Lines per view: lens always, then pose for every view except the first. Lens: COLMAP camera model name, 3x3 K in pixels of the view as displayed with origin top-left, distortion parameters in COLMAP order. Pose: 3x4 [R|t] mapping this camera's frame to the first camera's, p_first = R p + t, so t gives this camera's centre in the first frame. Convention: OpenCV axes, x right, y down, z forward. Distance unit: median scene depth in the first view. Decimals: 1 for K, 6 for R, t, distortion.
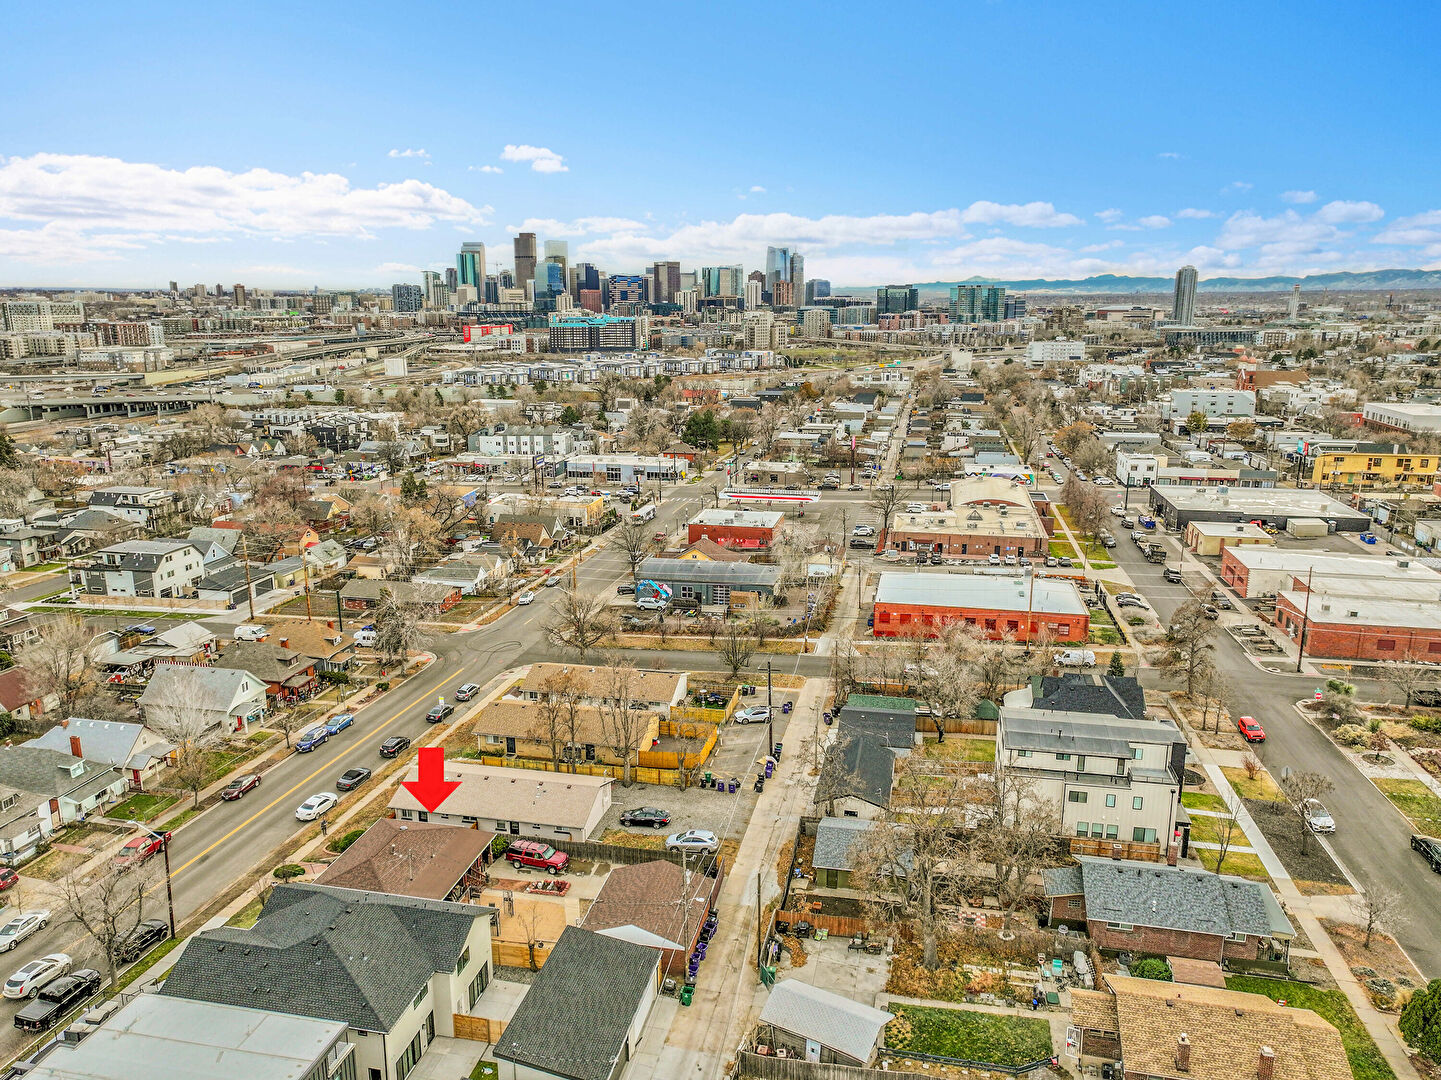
lens RADIAL K [[1010.4, 0, 720.5], [0, 1010.4, 540.0], [0, 0, 1]] dist [0.003794, 0.005364]
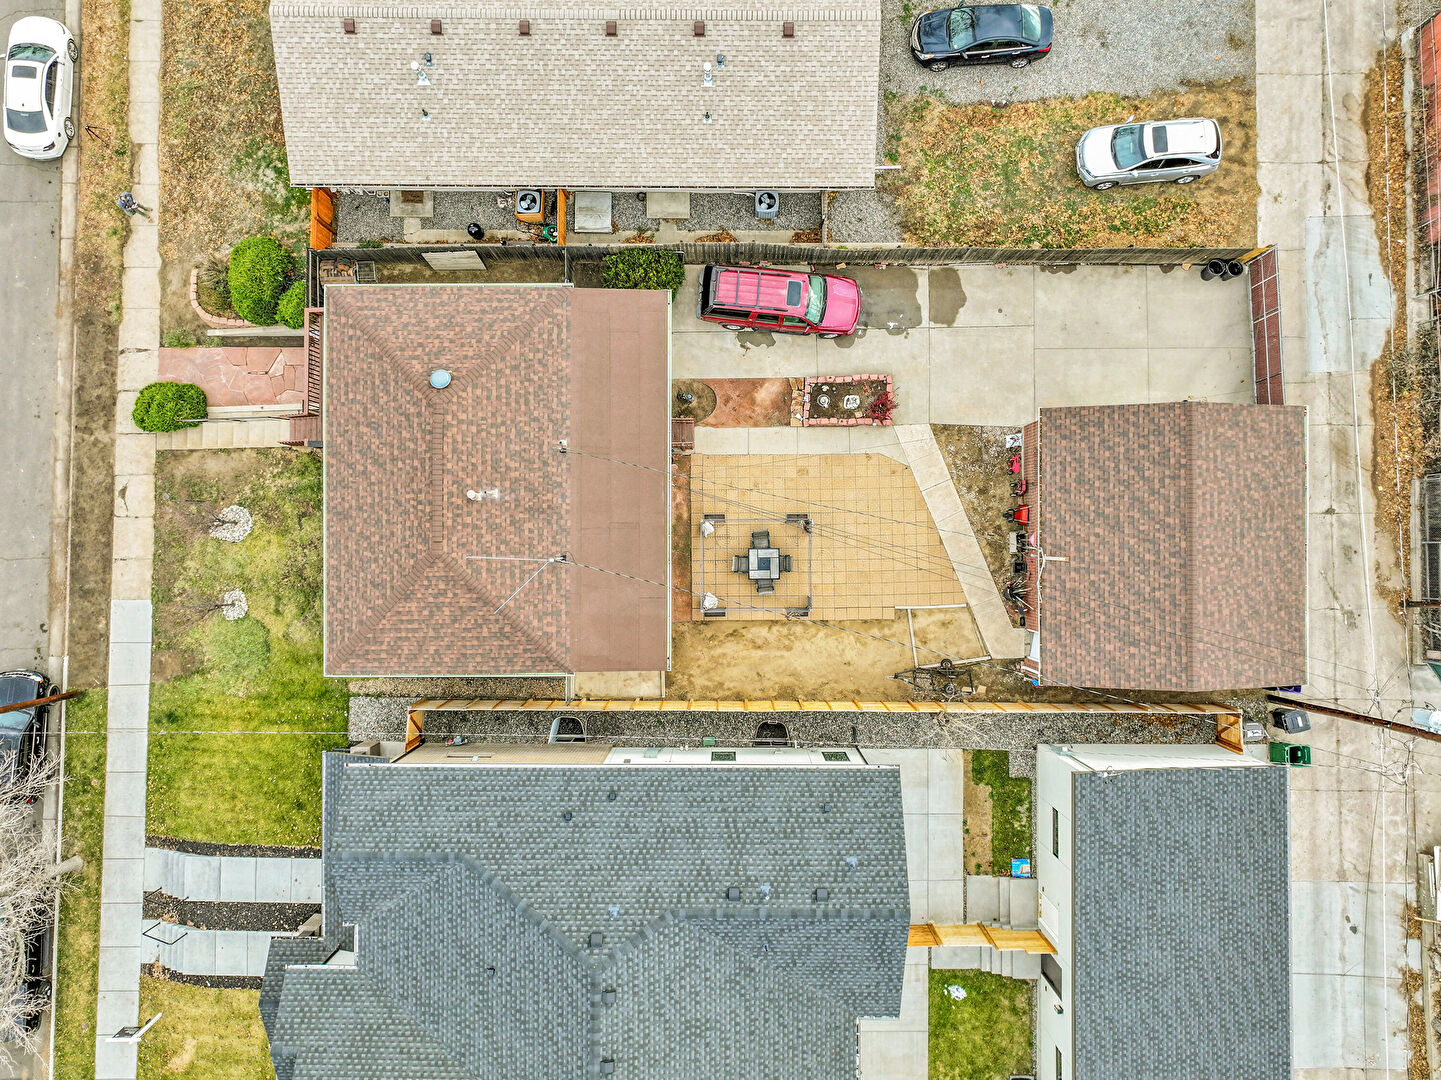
lens RADIAL K [[1010.4, 0, 720.5], [0, 1010.4, 540.0], [0, 0, 1]] dist [0.003794, 0.005364]
pose [[0.979356, -0.202141, -0.000127, -0.095347], [0.049240, 0.237956, 0.970027, -0.019648], [-0.196052, -0.950008, 0.242998, 0.352210]]
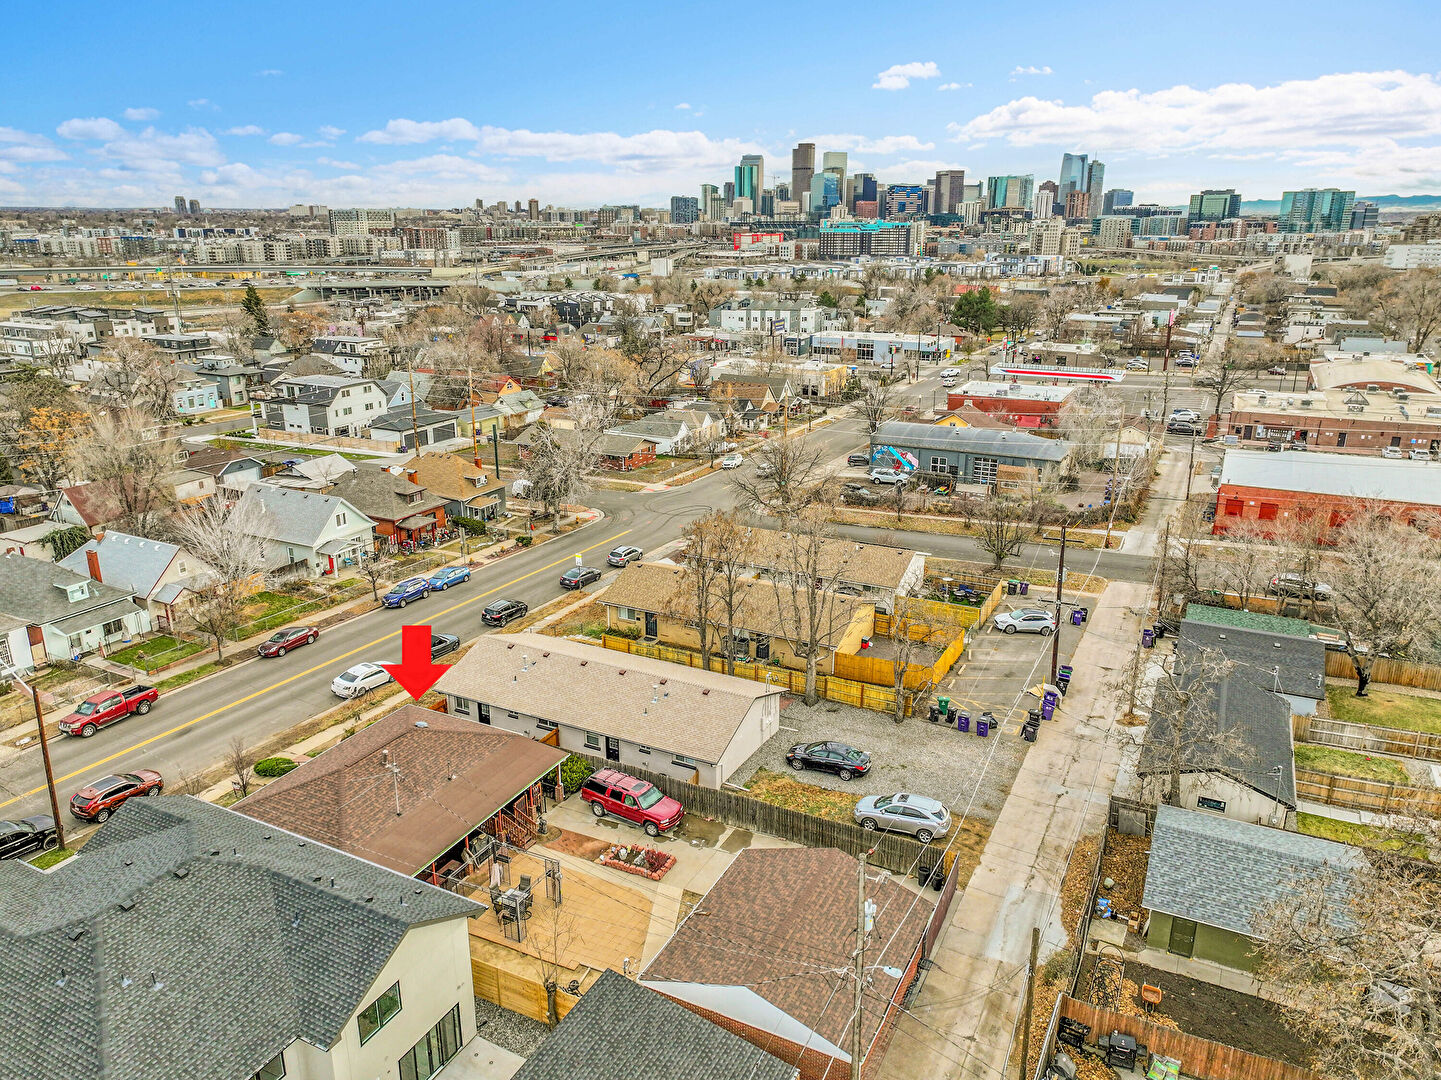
lens RADIAL K [[1010.4, 0, 720.5], [0, 1010.4, 540.0], [0, 0, 1]] dist [0.003794, 0.005364]
pose [[0.965787, 0.079935, -0.246709, 0.000201], [-0.061488, 0.994766, 0.081603, 0.048041], [0.251940, -0.063641, 0.965648, 0.196573]]
